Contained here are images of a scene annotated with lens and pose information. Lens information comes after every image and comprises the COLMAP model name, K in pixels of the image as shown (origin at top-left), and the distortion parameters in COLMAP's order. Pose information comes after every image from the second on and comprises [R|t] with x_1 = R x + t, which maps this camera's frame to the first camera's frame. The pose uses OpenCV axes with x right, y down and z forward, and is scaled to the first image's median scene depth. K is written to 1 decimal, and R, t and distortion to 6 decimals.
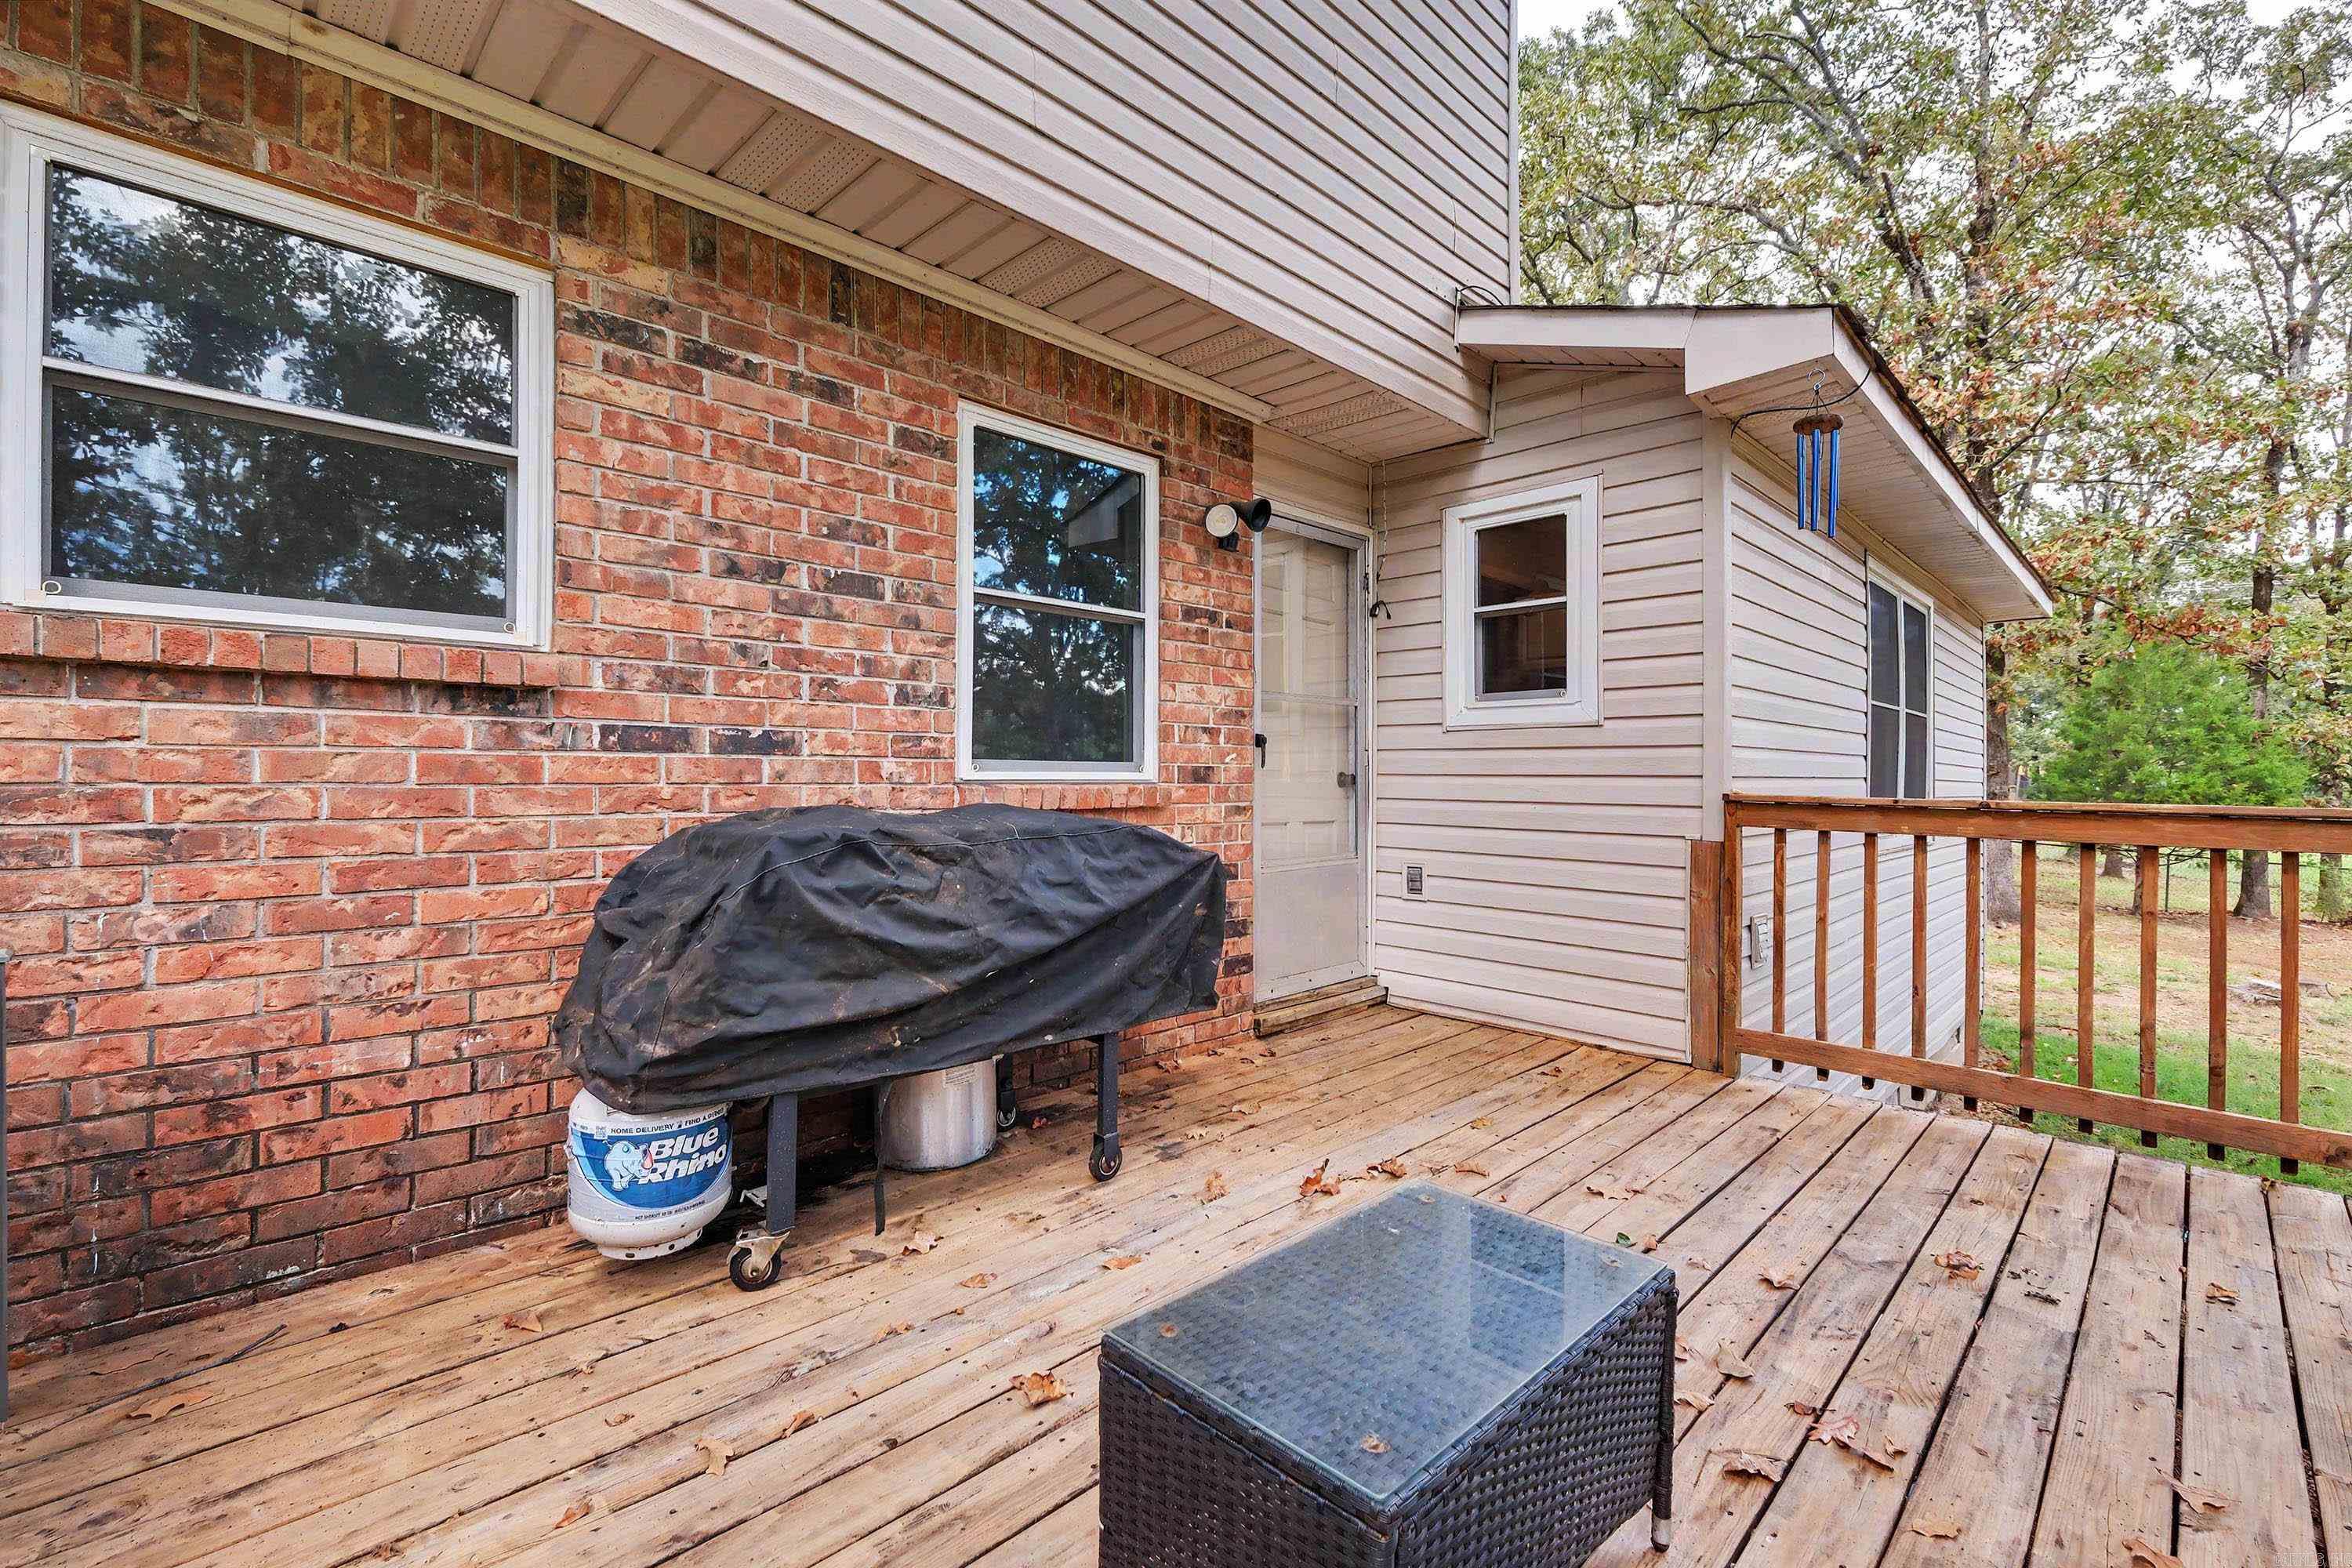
lens RADIAL K [[1030.4, 0, 1179.8], [0, 1030.4, 774.8], [0, 0, 1]] dist [-0.007946, -0.000074]
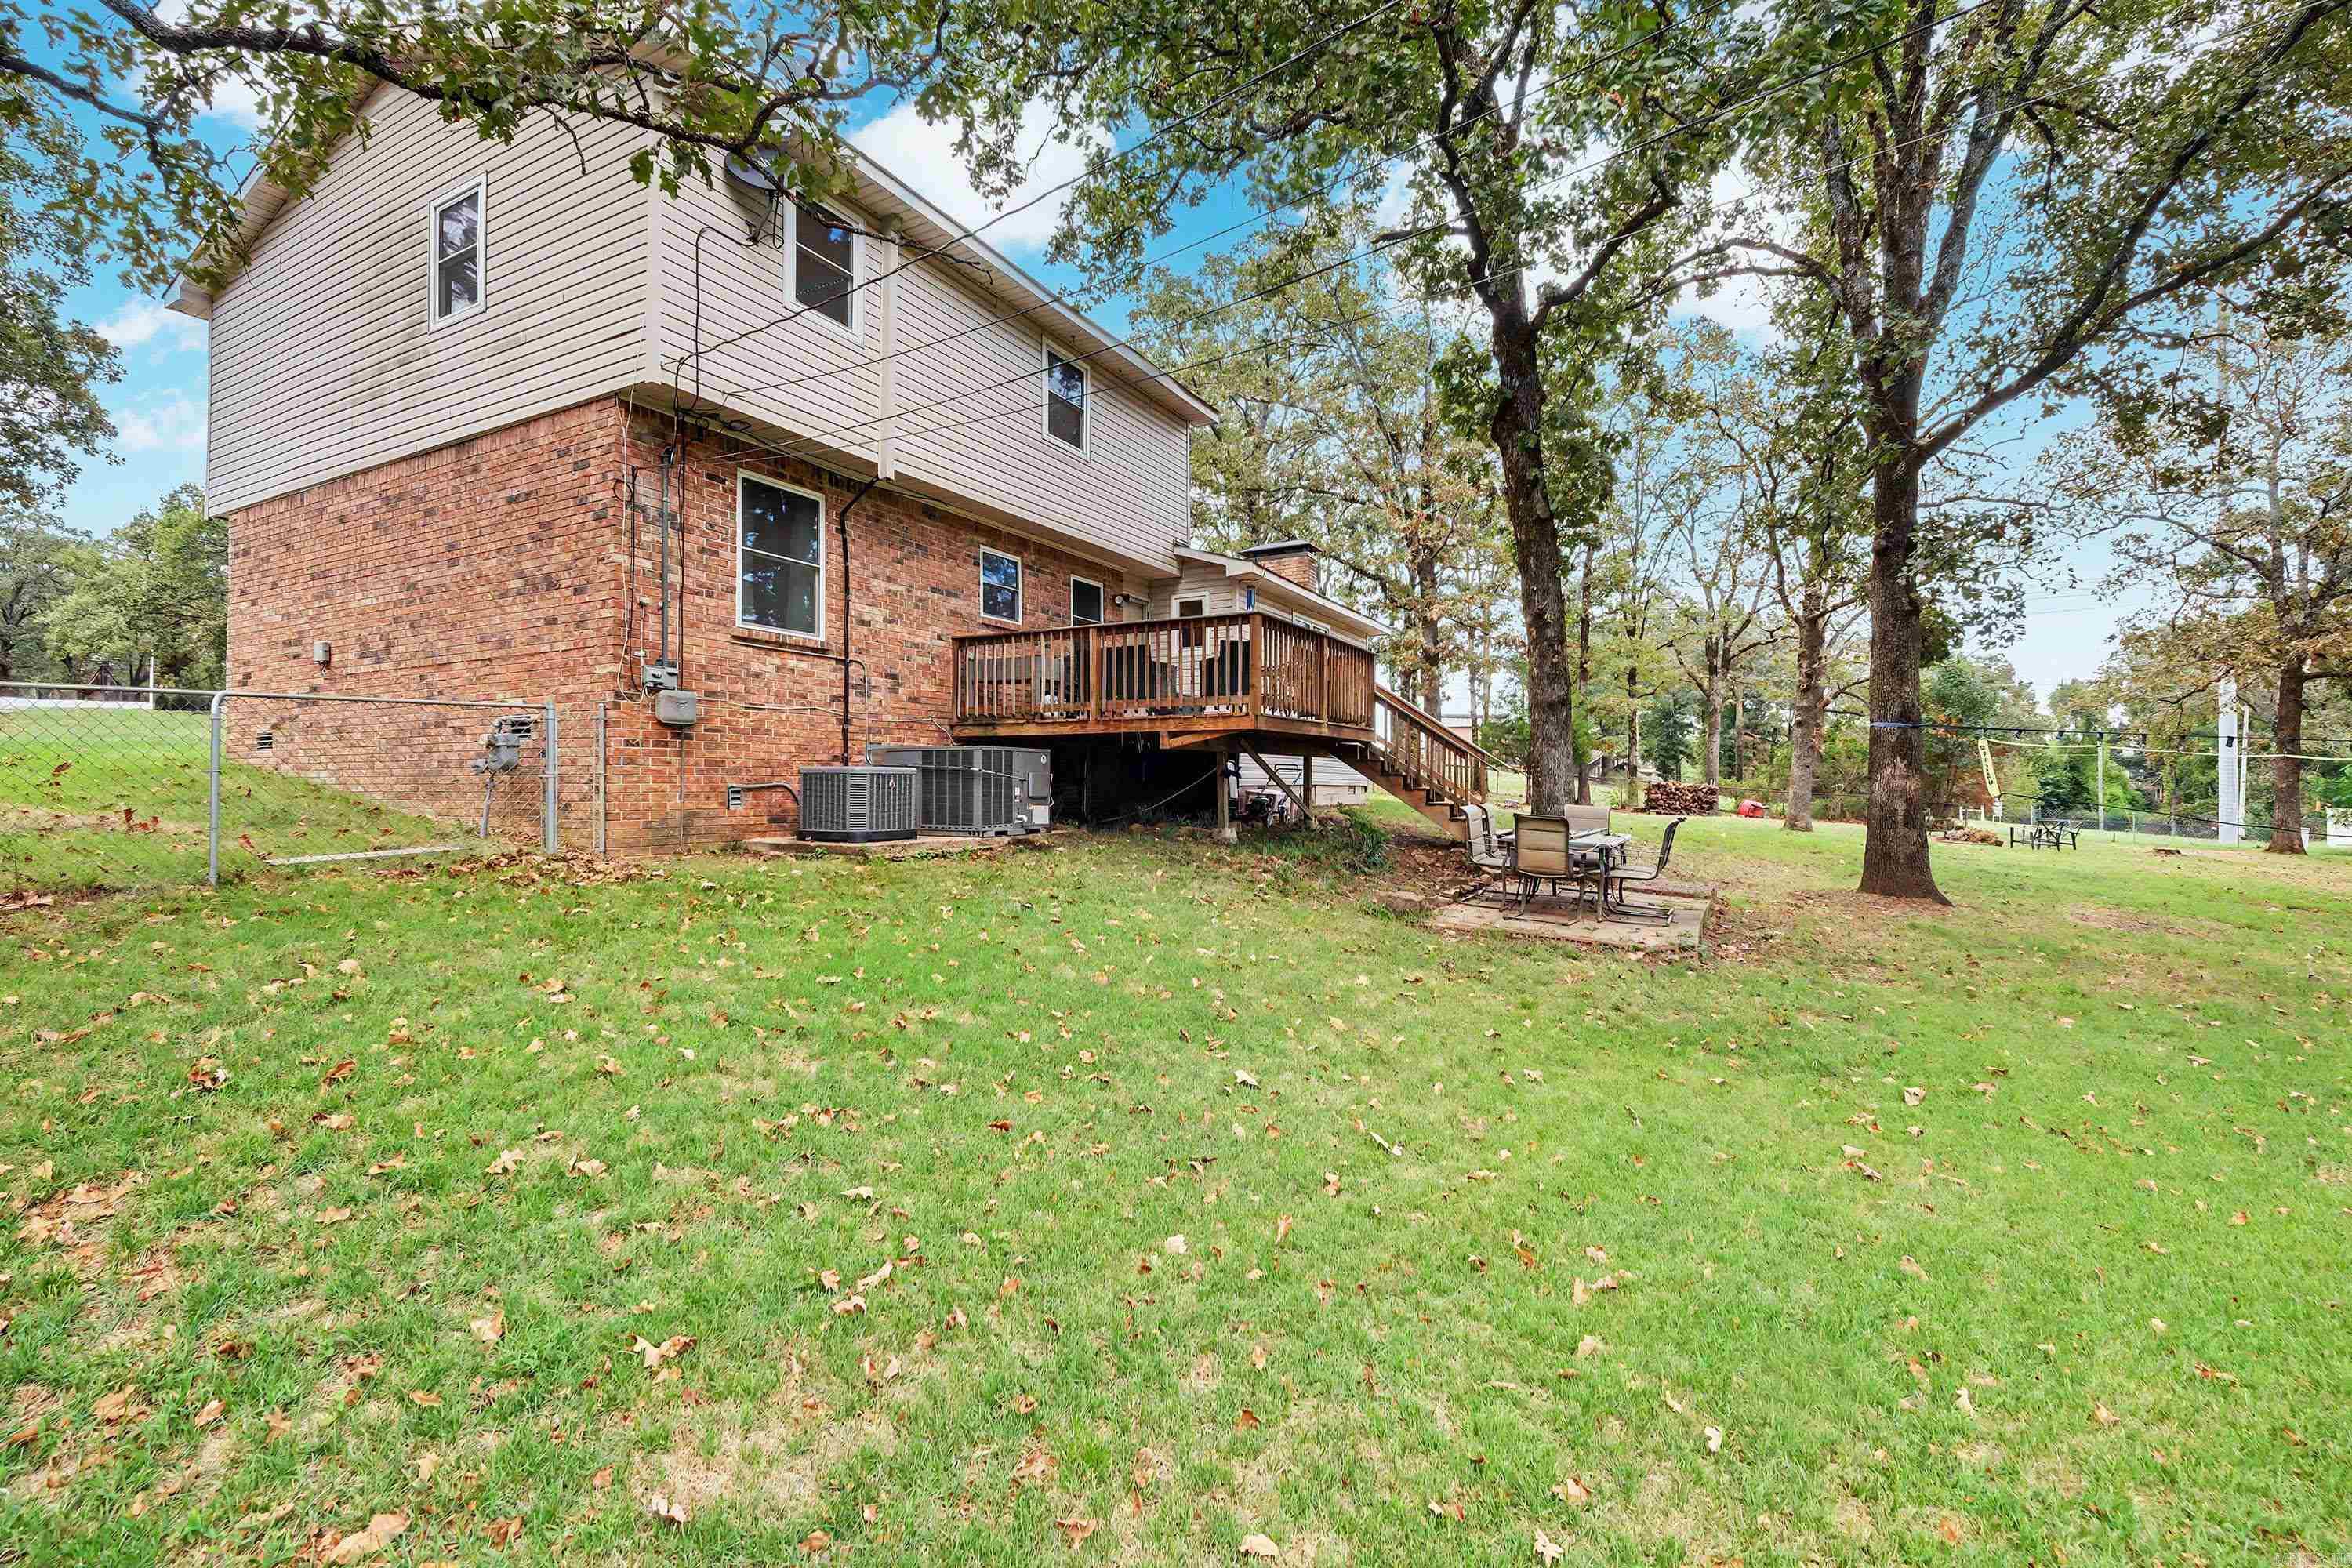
lens RADIAL K [[1030.4, 0, 1170.6], [0, 1030.4, 781.2], [0, 0, 1]] dist [-0.007946, -0.000074]
pose [[0.957916, -0.012230, 0.286789, -1.099443], [0.011716, 0.999925, 0.003507, 0.528596], [-0.286810, 0.000001, 0.957987, -3.434031]]
